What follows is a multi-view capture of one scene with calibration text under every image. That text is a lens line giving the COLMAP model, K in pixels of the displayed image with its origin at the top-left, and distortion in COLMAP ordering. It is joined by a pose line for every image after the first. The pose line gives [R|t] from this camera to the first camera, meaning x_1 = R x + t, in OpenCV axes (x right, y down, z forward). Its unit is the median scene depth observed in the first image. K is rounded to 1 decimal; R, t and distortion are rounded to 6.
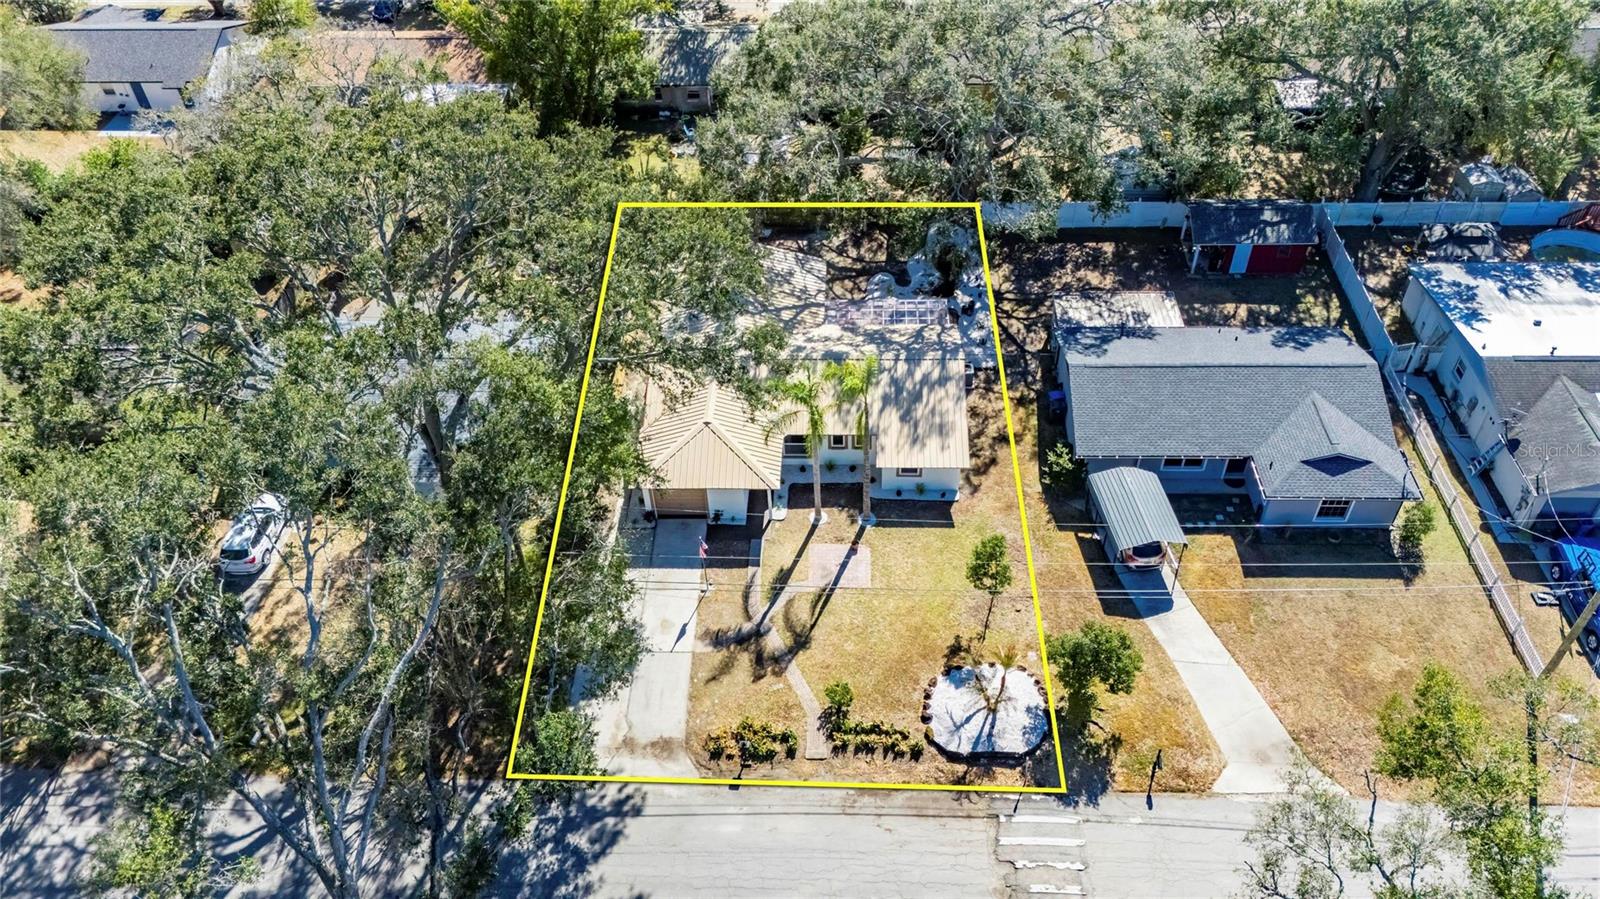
lens RADIAL K [[1181.7, 0, 809.0], [0, 1181.7, 450.1], [0, 0, 1]] dist [0.062762, -0.052307]
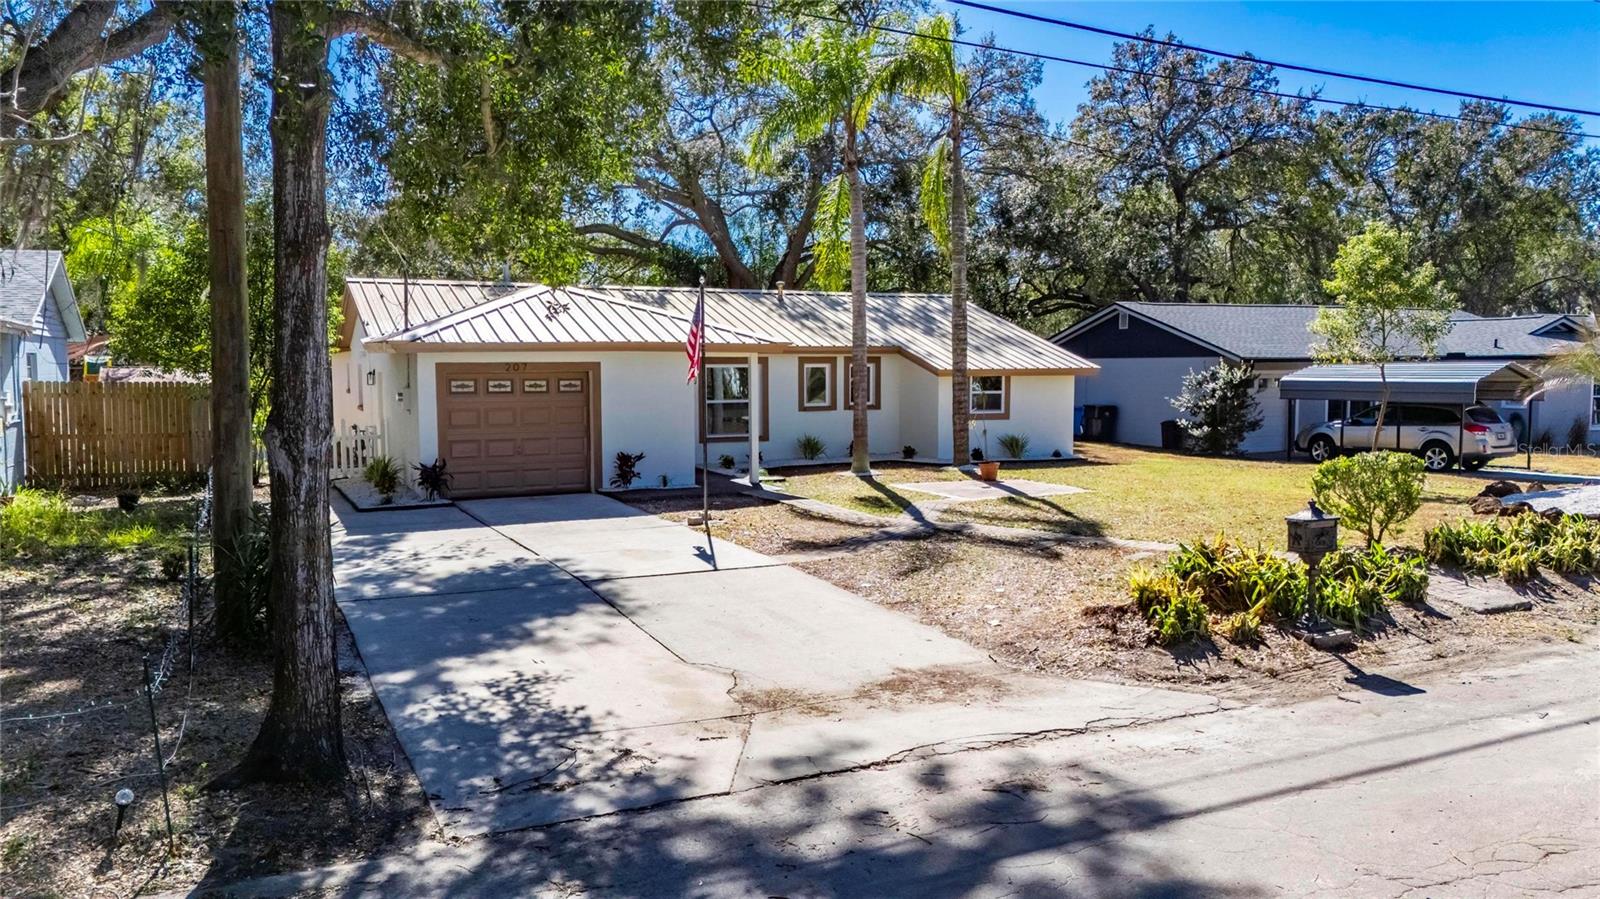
lens RADIAL K [[1181.7, 0, 809.0], [0, 1181.7, 450.1], [0, 0, 1]] dist [0.062762, -0.052307]
pose [[0.879500, -0.010566, 0.475782, -0.229336], [0.313827, 0.764448, -0.563144, 0.312253], [-0.357761, 0.644598, 0.675648, 0.814239]]
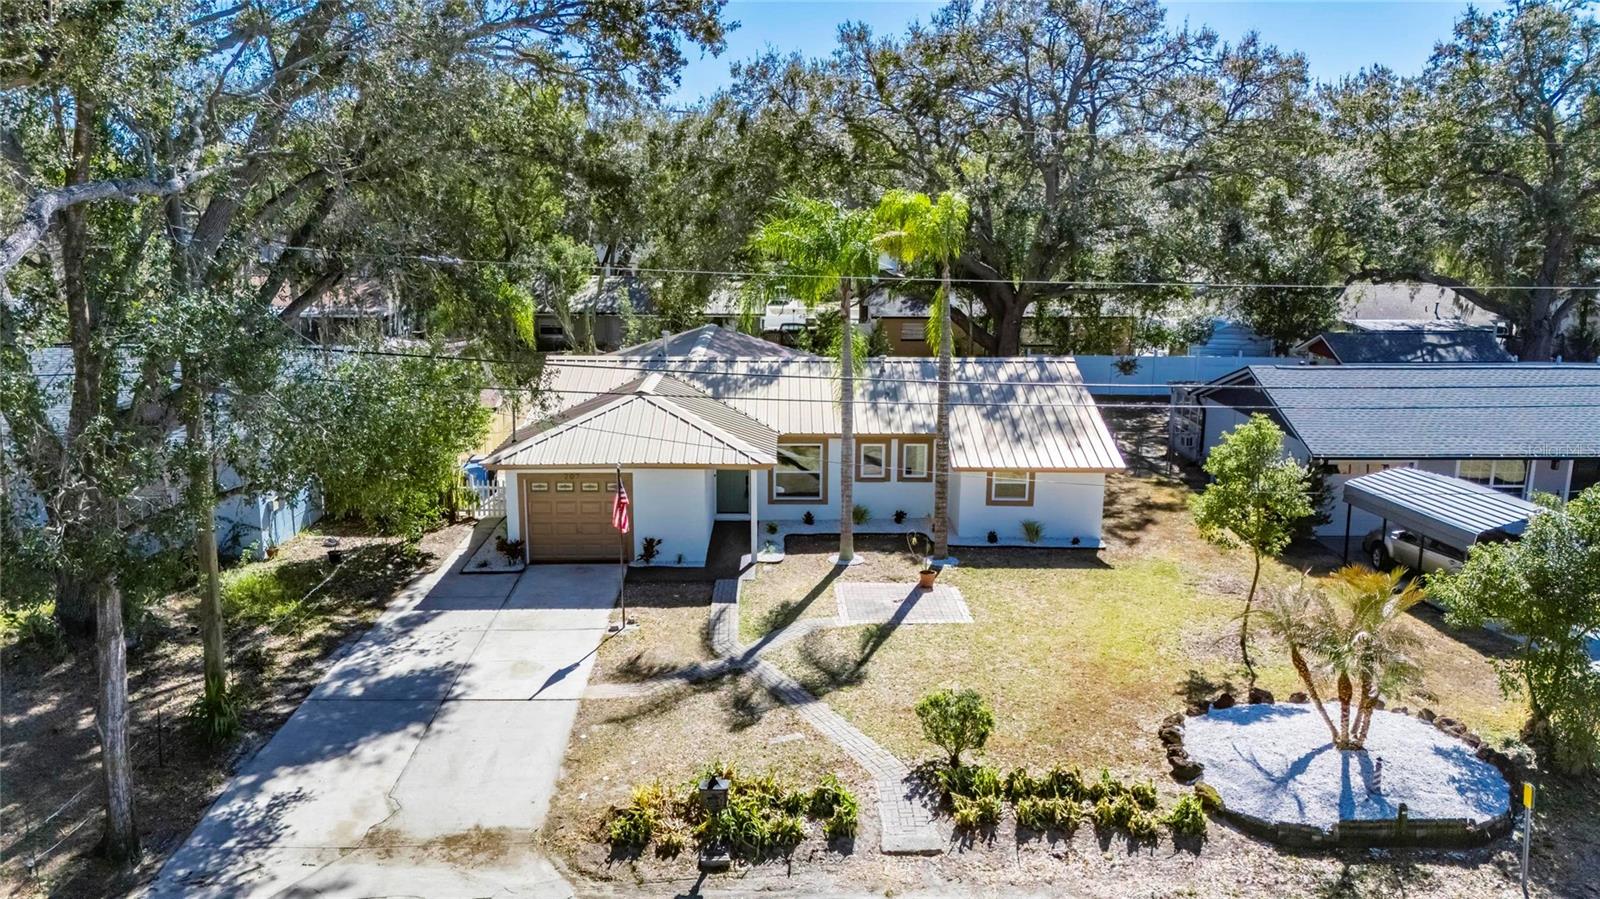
lens RADIAL K [[1201.9, 0, 807.0], [0, 1201.9, 443.2], [0, 0, 1]] dist [0.059164, -0.055115]
pose [[0.997990, 0.022202, 0.059357, -0.047039], [0.012527, 0.849029, -0.528197, 0.327849], [-0.062123, 0.527879, 0.847044, 0.596595]]
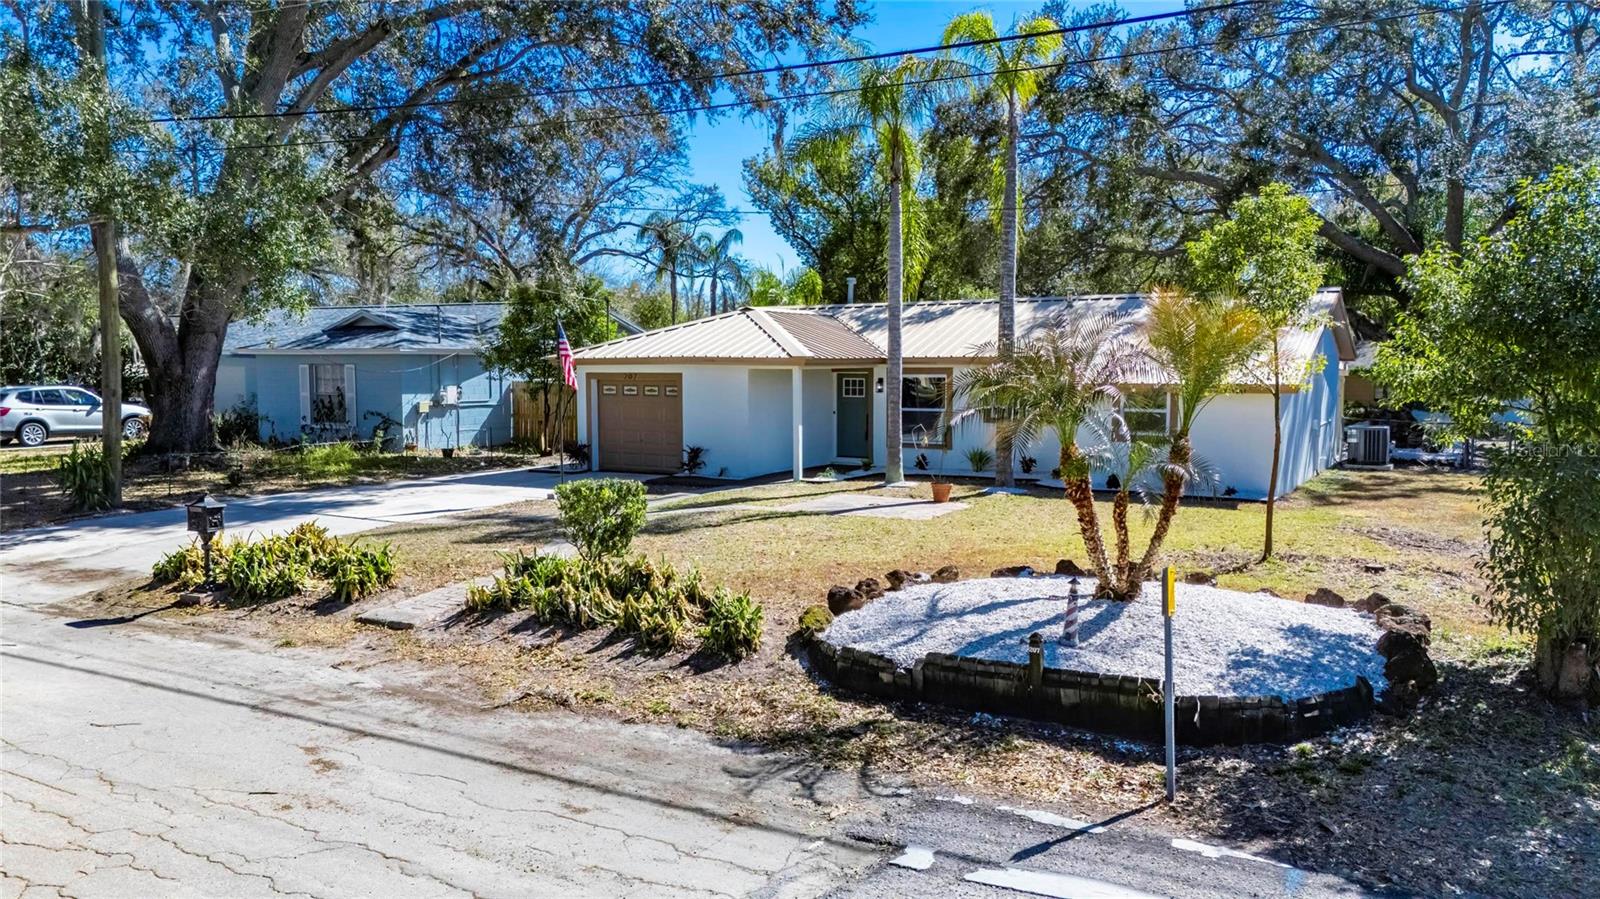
lens RADIAL K [[1181.7, 0, 809.0], [0, 1181.7, 450.1], [0, 0, 1]] dist [0.062762, -0.052307]
pose [[0.881875, 0.062495, -0.467323, 0.196565], [-0.343092, 0.764917, -0.545151, 0.322991], [0.323394, 0.641090, 0.696003, 0.778266]]
